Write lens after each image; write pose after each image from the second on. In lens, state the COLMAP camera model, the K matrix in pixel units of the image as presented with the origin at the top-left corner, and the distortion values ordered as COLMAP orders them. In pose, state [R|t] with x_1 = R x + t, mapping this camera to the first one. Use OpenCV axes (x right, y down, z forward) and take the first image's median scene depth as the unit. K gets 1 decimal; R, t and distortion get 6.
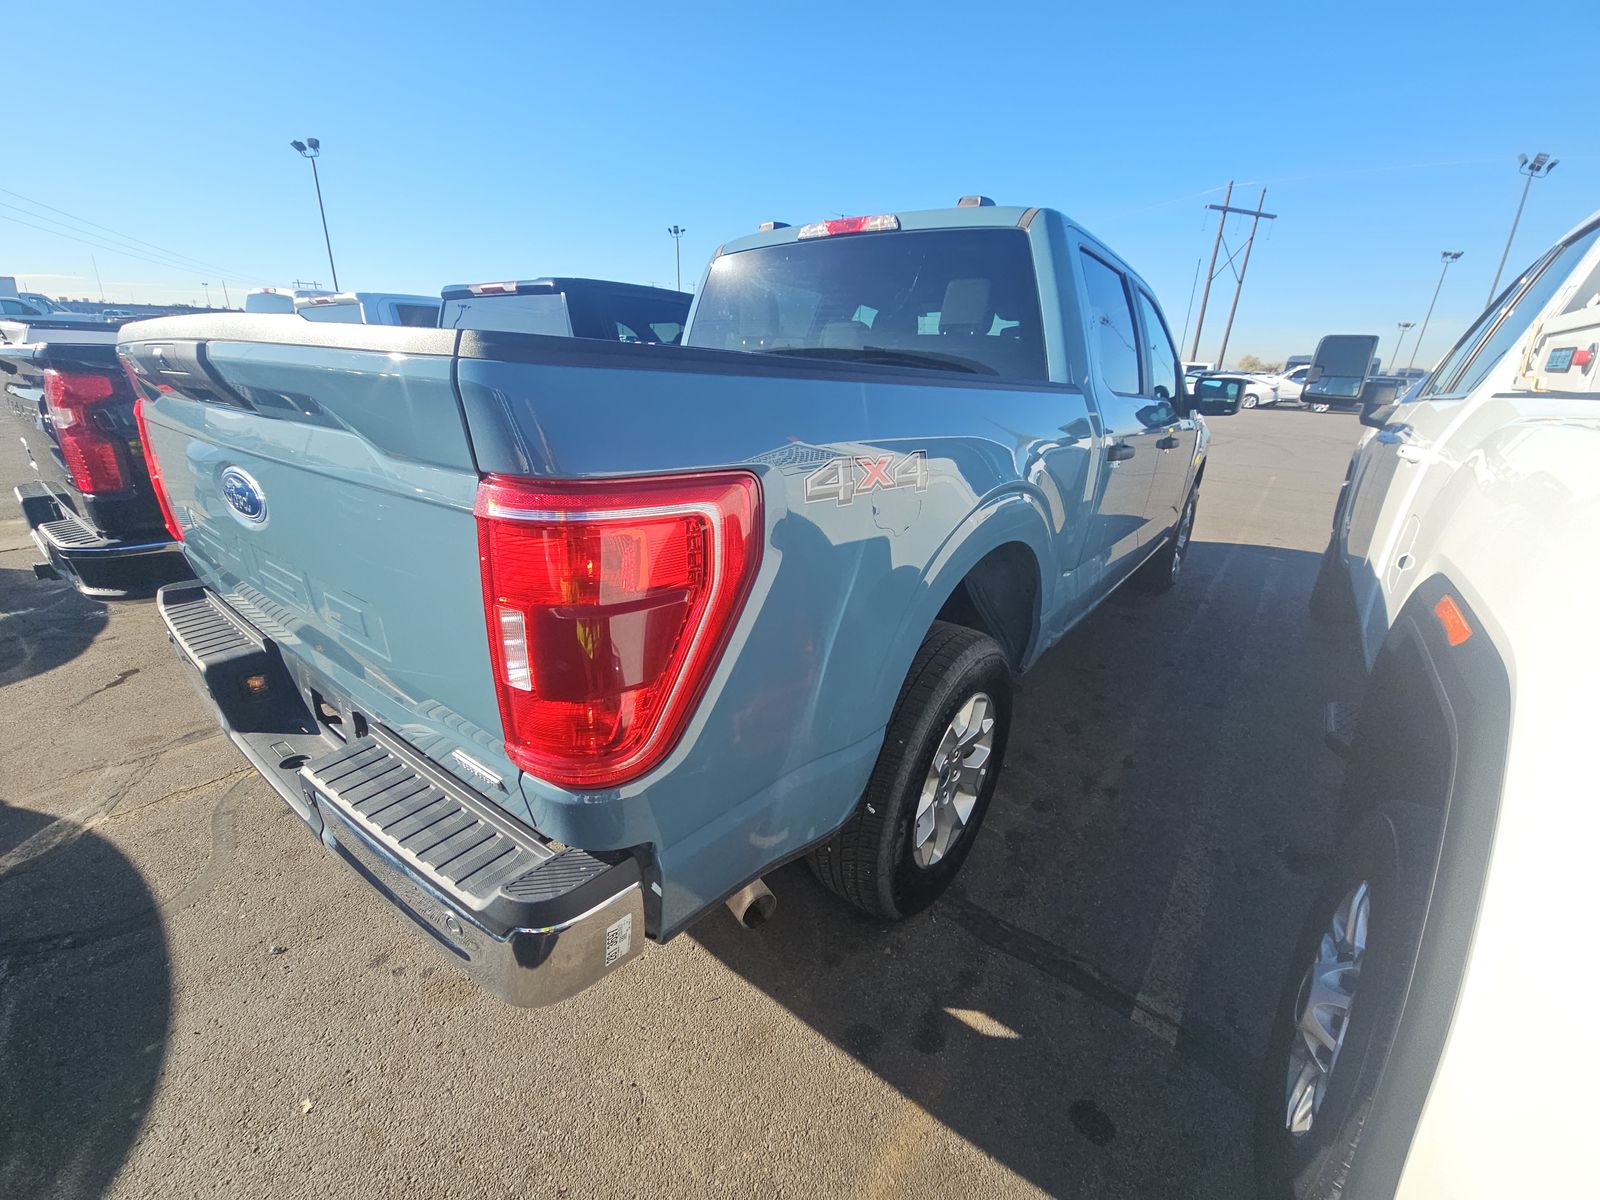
lens RADIAL K [[654.0, 0, 798.8], [0, 654.0, 604.2], [0, 0, 1]] dist [0.001438, -0.011165]
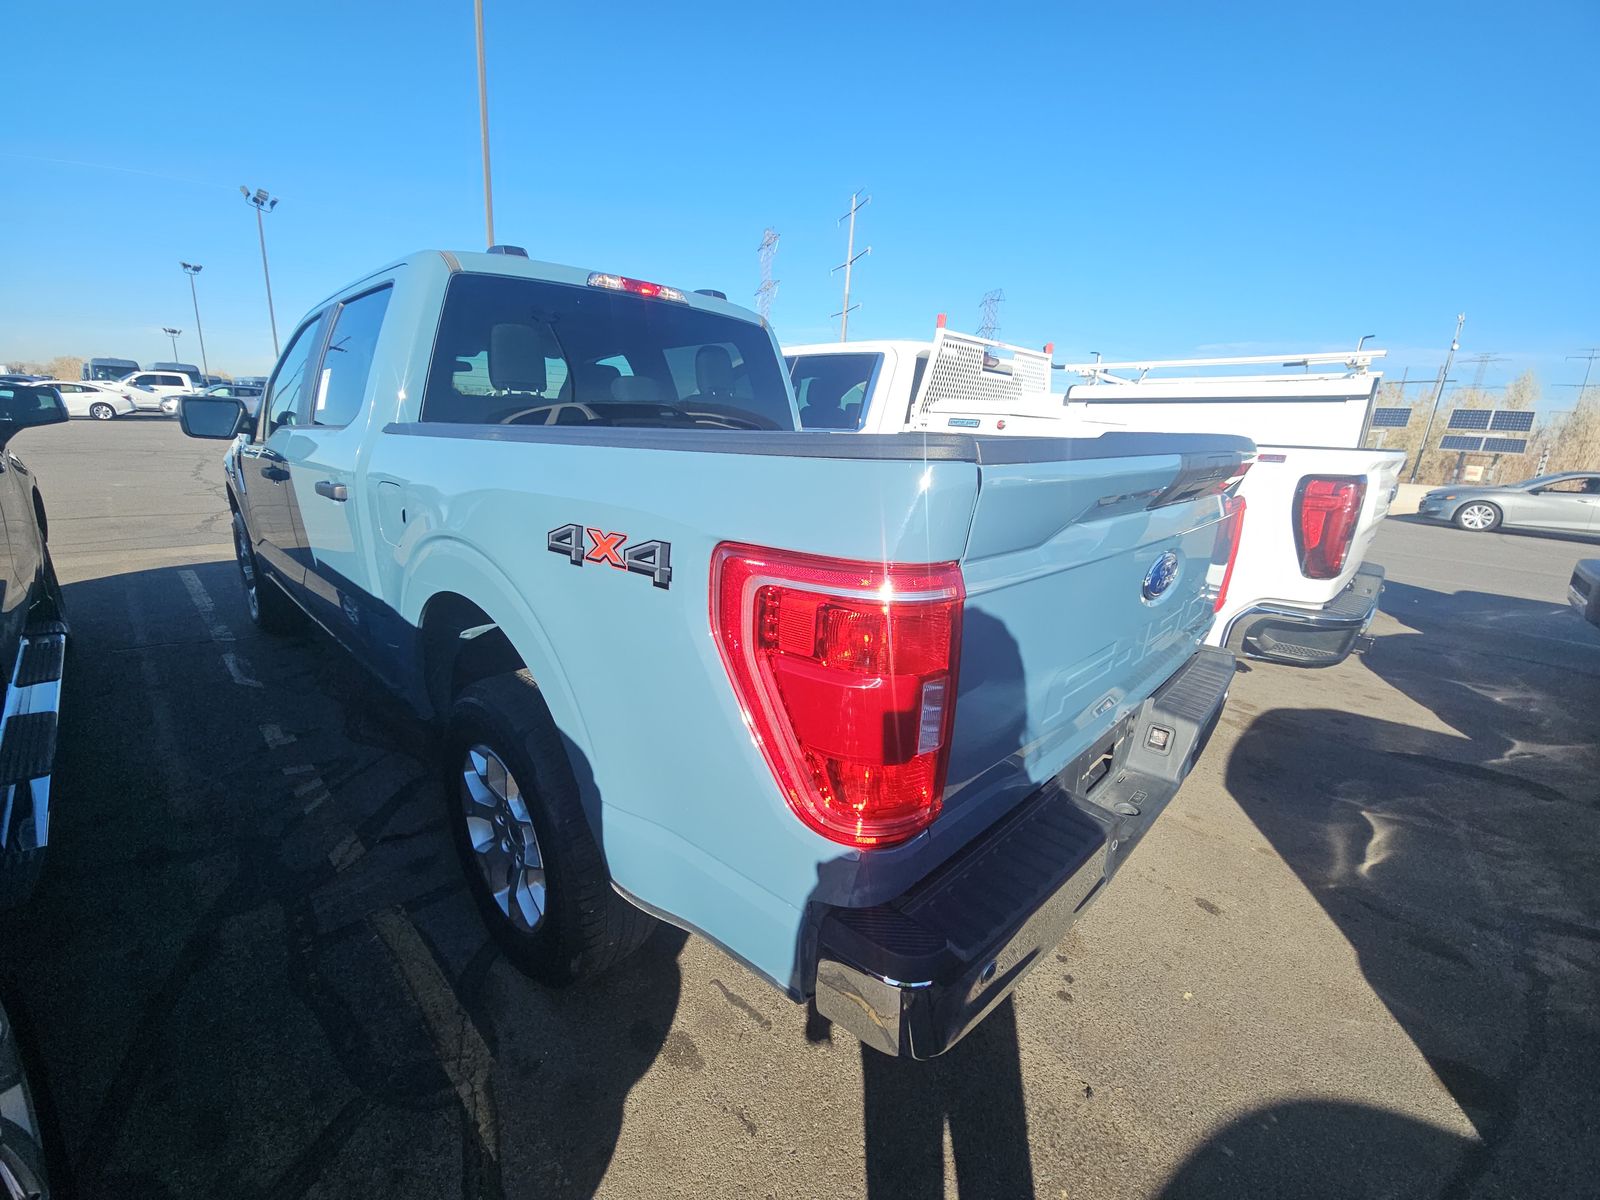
lens RADIAL K [[654.0, 0, 798.8], [0, 654.0, 604.2], [0, 0, 1]] dist [0.001438, -0.011165]
pose [[0.097323, -0.290854, 0.951805, -1.044318], [0.296800, 0.921311, 0.251188, -0.309773], [-0.949967, 0.258049, 0.175991, 0.724833]]
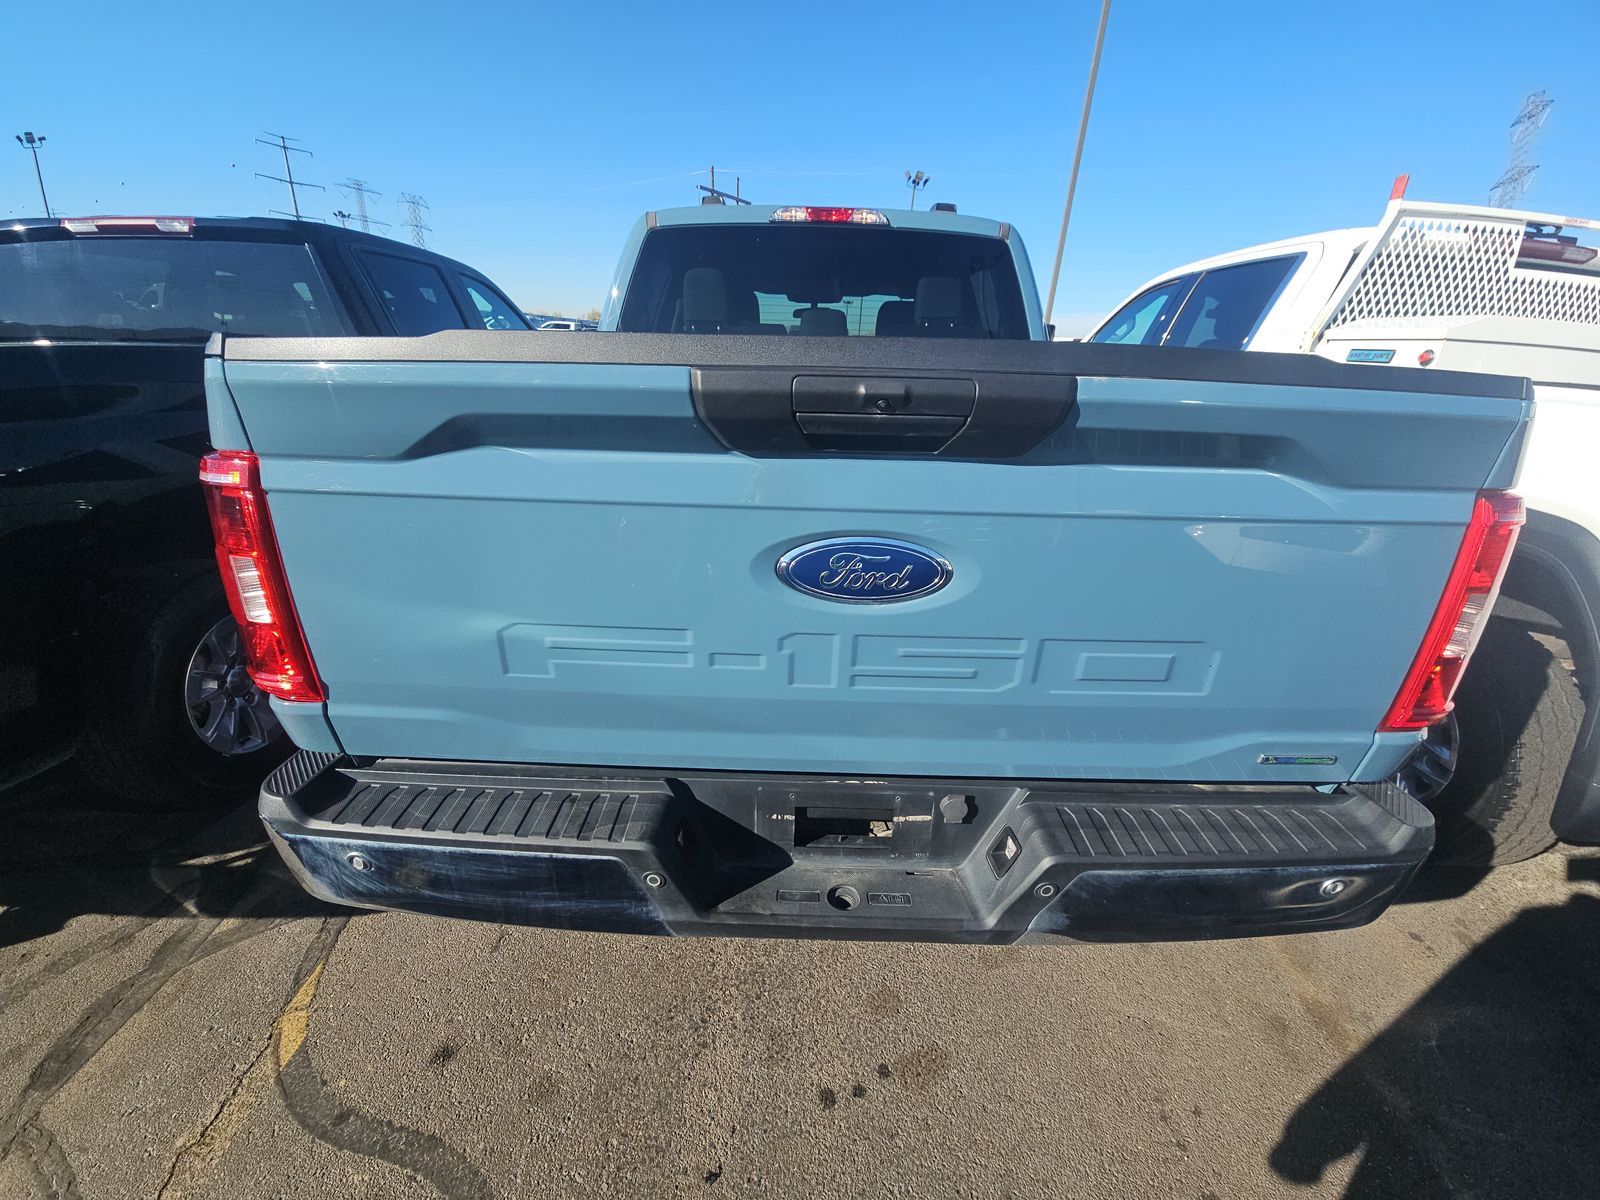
lens RADIAL K [[646.1, 0, 790.0], [0, 646.1, 609.5], [0, 0, 1]] dist [0.014923, -0.016270]
pose [[0.798344, -0.228312, 0.557244, -0.686540], [0.197150, 0.973441, 0.116385, -0.115631], [-0.569016, 0.016945, 0.822152, 0.227490]]
